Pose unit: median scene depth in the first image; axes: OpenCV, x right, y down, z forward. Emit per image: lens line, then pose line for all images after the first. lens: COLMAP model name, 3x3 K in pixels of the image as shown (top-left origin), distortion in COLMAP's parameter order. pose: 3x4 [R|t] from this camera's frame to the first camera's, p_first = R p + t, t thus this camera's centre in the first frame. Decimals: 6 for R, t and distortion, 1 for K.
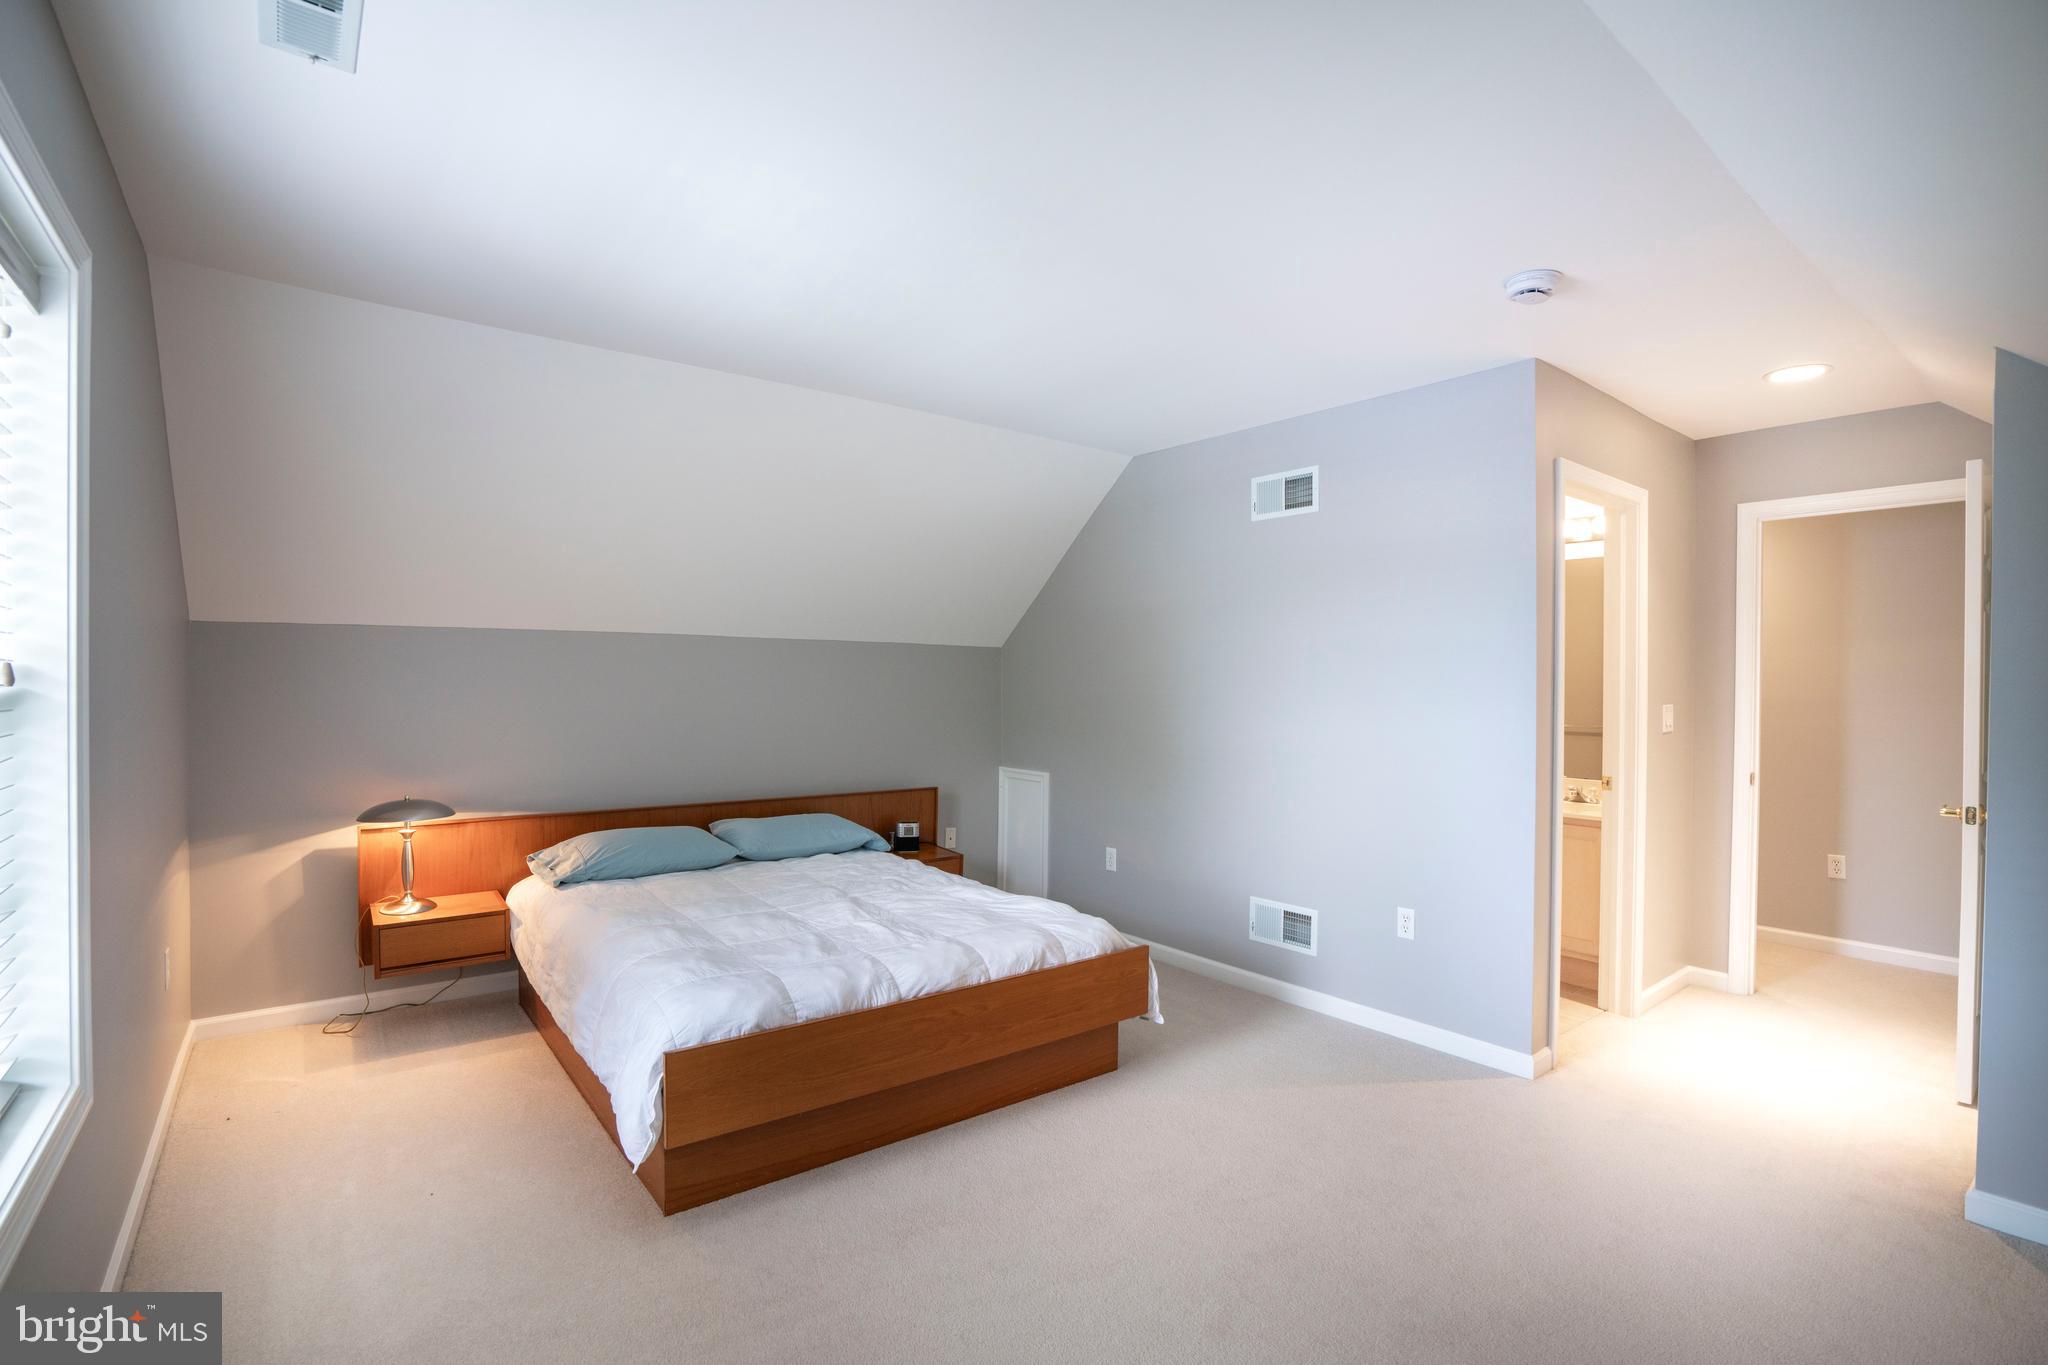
lens RADIAL K [[949.7, 0, 1017.0], [0, 949.7, 691.8], [0, 0, 1]] dist [-0.062979, 0.026076]
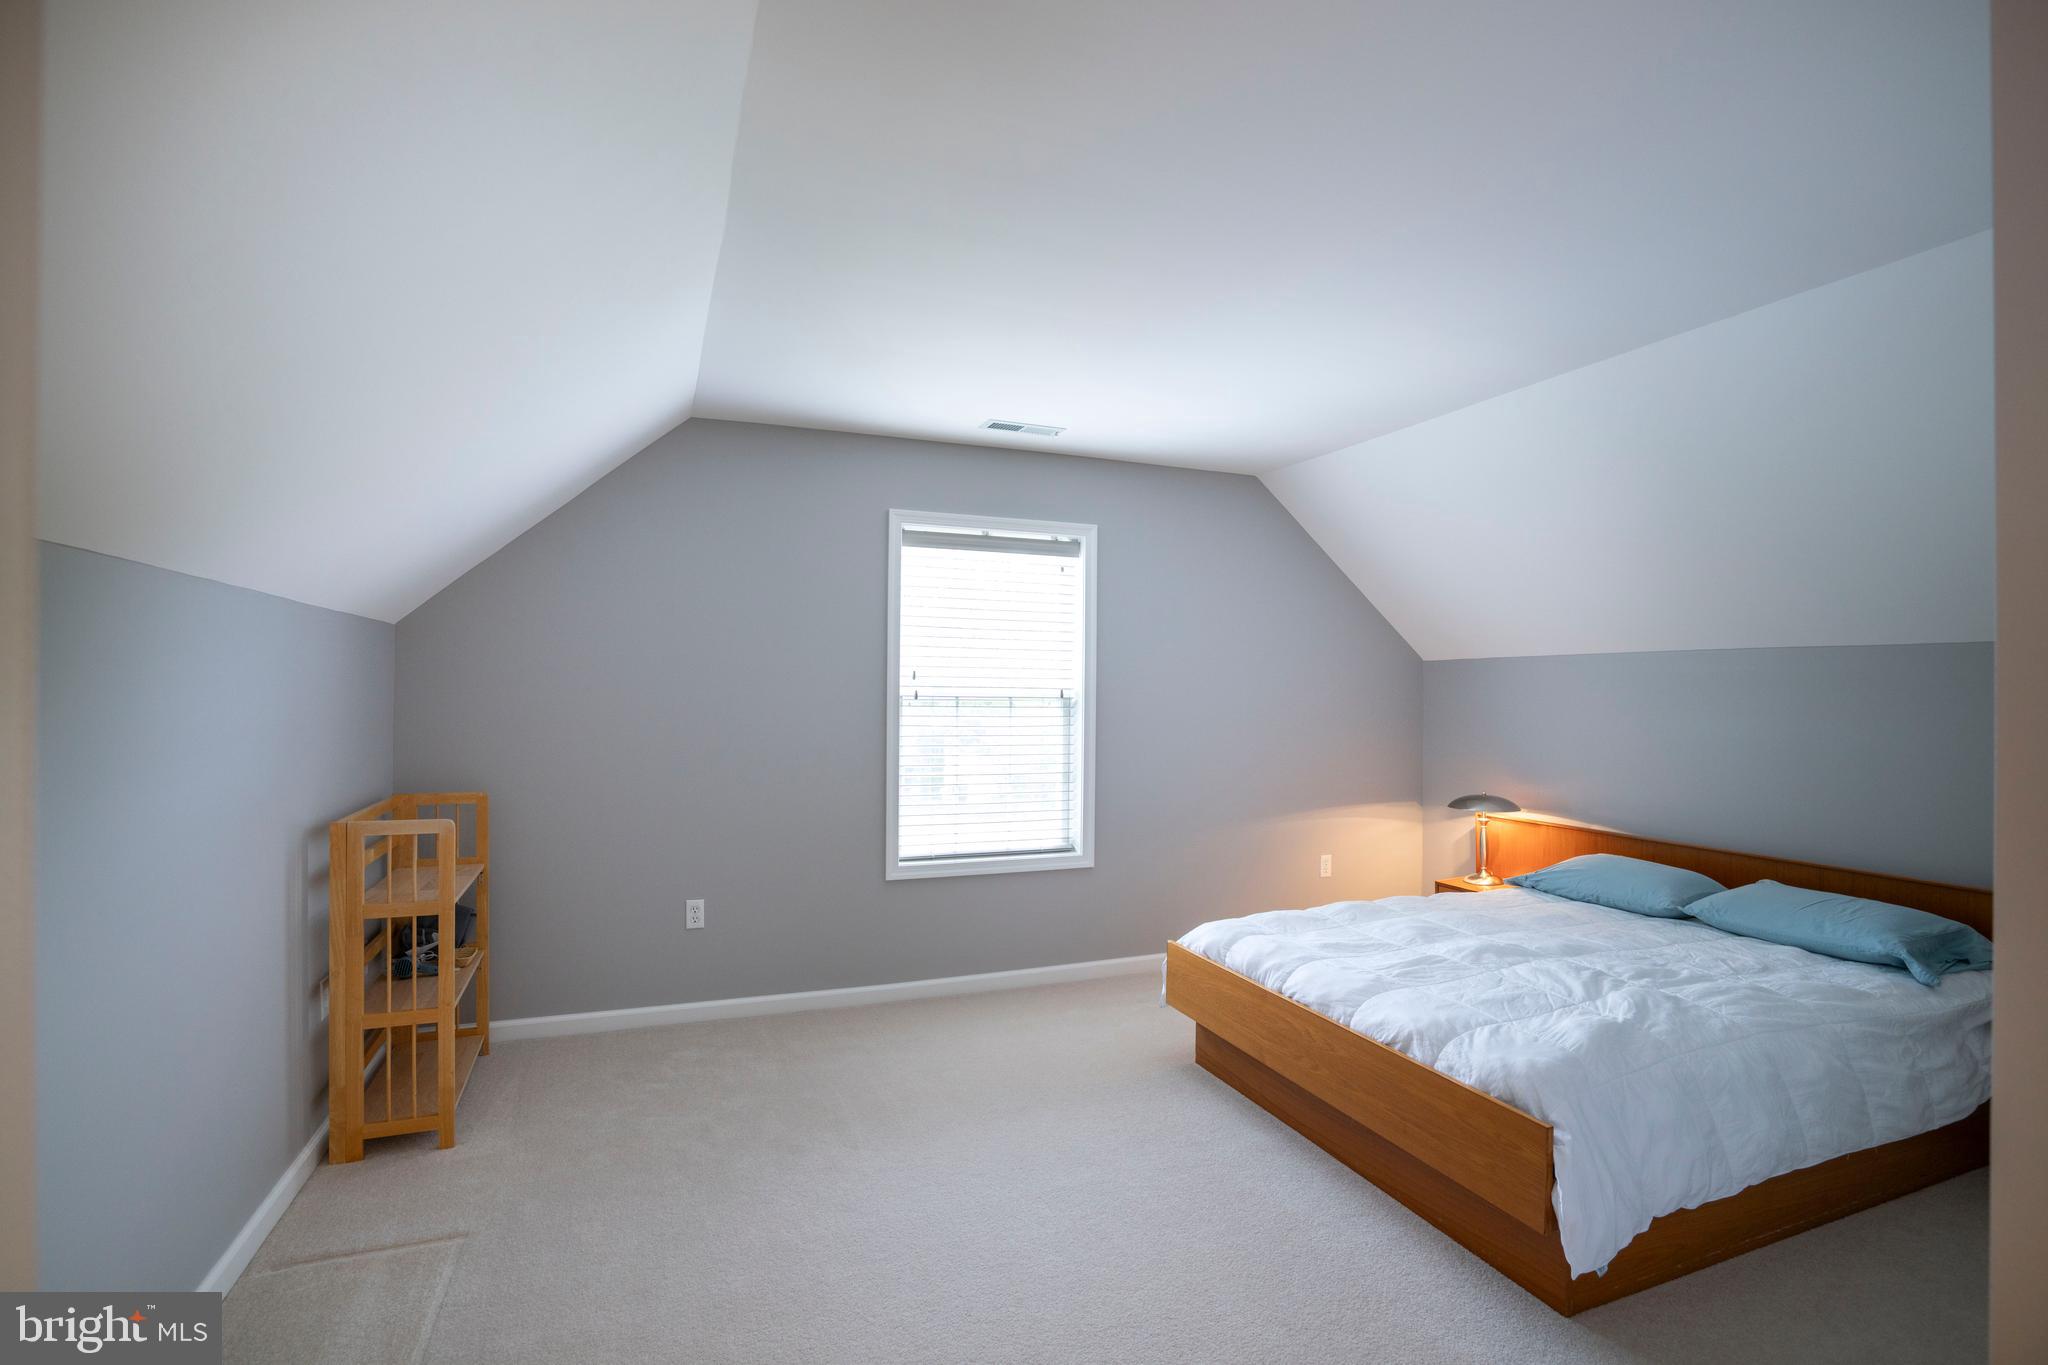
lens RADIAL K [[964.0, 0, 1026.5], [0, 964.0, 703.1], [0, 0, 1]] dist [-0.092621, 0.086059]
pose [[-0.278096, 0.001832, -0.960551, 0.750155], [-0.019444, 0.999783, 0.007537, -0.004818], [0.960356, 0.020773, -0.278000, 0.765270]]
